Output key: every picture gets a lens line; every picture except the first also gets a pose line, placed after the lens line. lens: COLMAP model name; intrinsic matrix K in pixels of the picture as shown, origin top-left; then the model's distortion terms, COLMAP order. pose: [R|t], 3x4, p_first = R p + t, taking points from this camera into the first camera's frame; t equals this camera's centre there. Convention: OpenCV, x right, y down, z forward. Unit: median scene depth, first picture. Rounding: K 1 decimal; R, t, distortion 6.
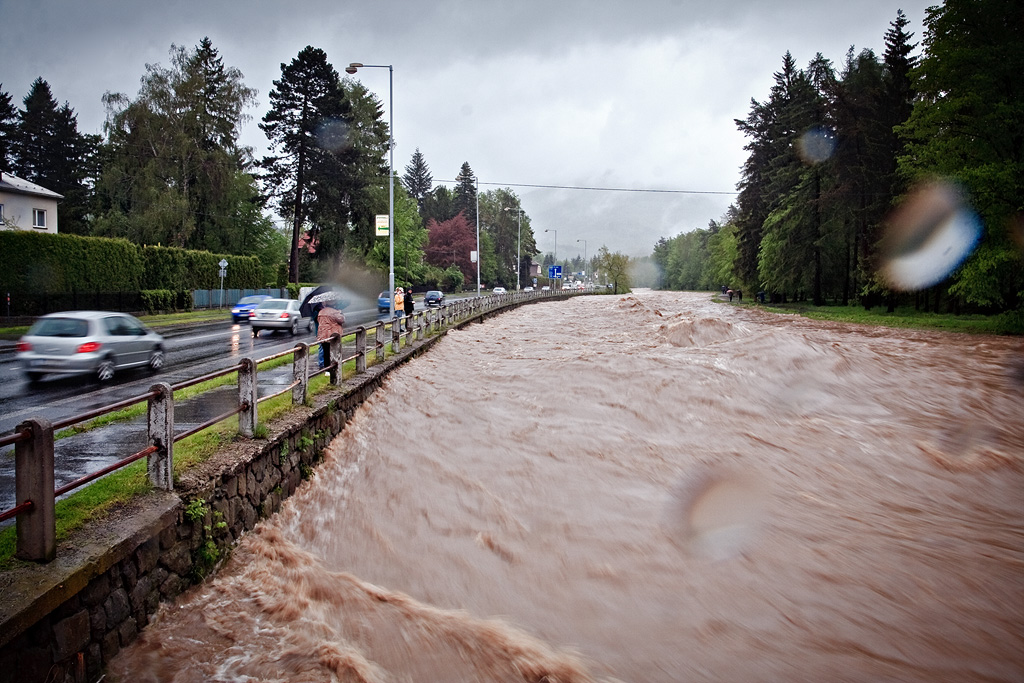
lens RADIAL K [[912.1, 0, 513.4], [0, 912.1, 338.4], [0, 0, 1]] dist [-0.090438, 0.000687]
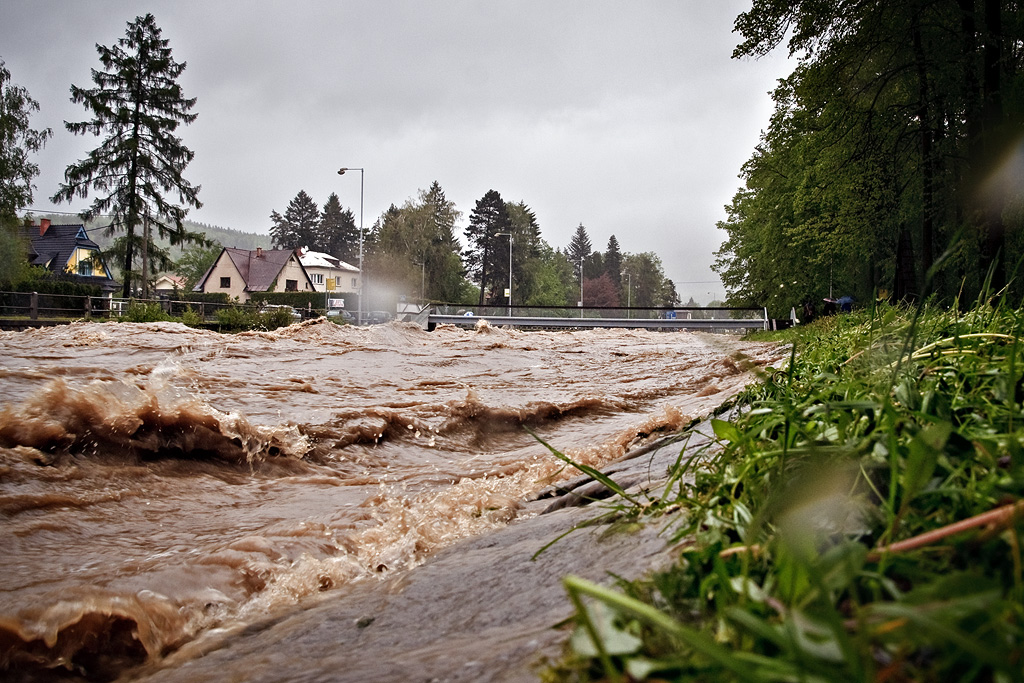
lens RADIAL K [[836.4, 0, 512.0], [0, 836.4, 340.4], [0, 0, 1]] dist [-0.121157, 0.086676]
pose [[0.976884, 0.014423, -0.213281, 0.183837], [-0.024348, 0.998735, -0.043984, 0.058373], [0.212377, 0.048160, 0.976000, -0.643243]]
